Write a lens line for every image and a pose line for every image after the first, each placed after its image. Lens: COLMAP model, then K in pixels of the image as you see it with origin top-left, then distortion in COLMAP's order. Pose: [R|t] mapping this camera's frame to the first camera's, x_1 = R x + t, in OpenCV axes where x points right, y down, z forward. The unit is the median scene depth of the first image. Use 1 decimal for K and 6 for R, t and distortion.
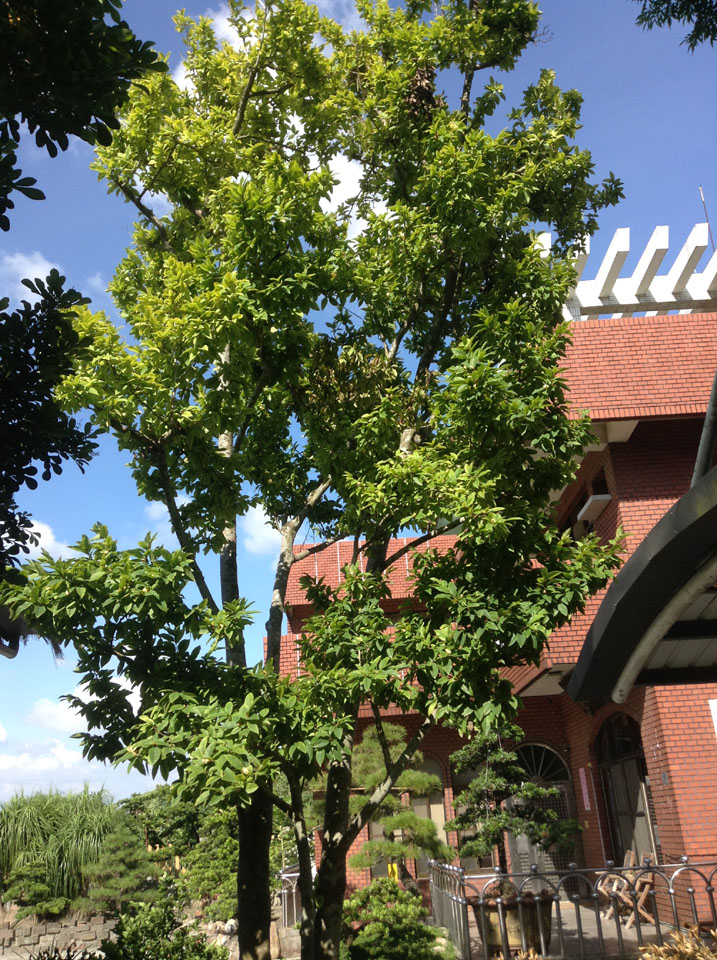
lens RADIAL K [[872.0, 0, 358.5], [0, 872.0, 480.0], [0, 0, 1]] dist [0.196622, -0.316295]
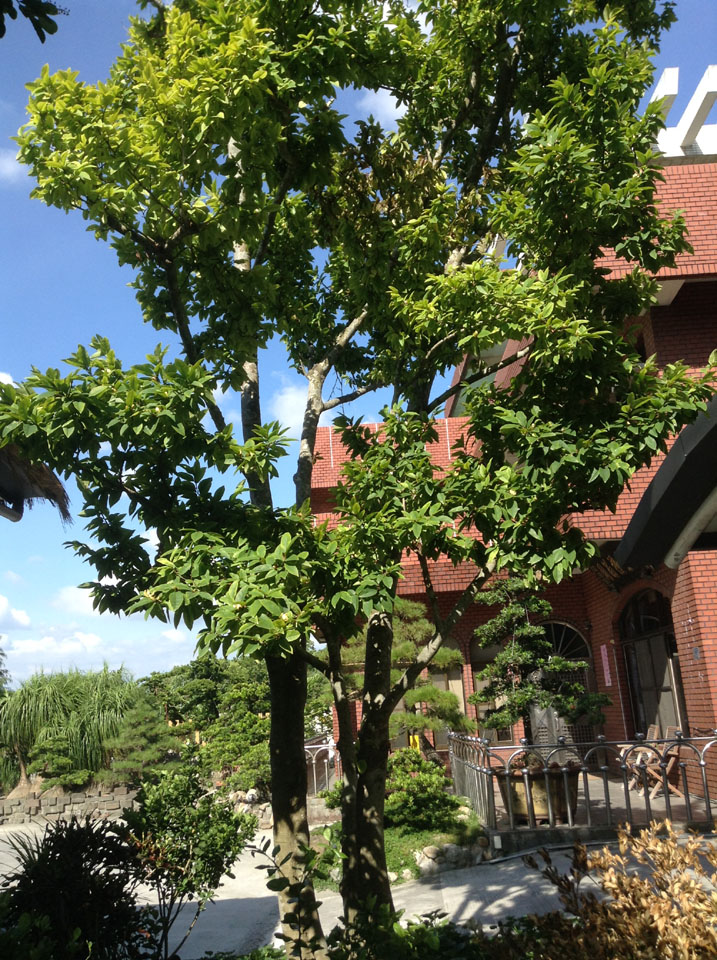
lens RADIAL K [[859.6, 0, 358.5], [0, 859.6, 480.0], [0, 0, 1]] dist [0.249702, -0.499931]
pose [[0.999966, -0.001165, -0.008134, -0.038008], [0.002101, 0.993242, 0.116040, 0.077514], [0.007943, -0.116054, 0.993211, 0.148776]]
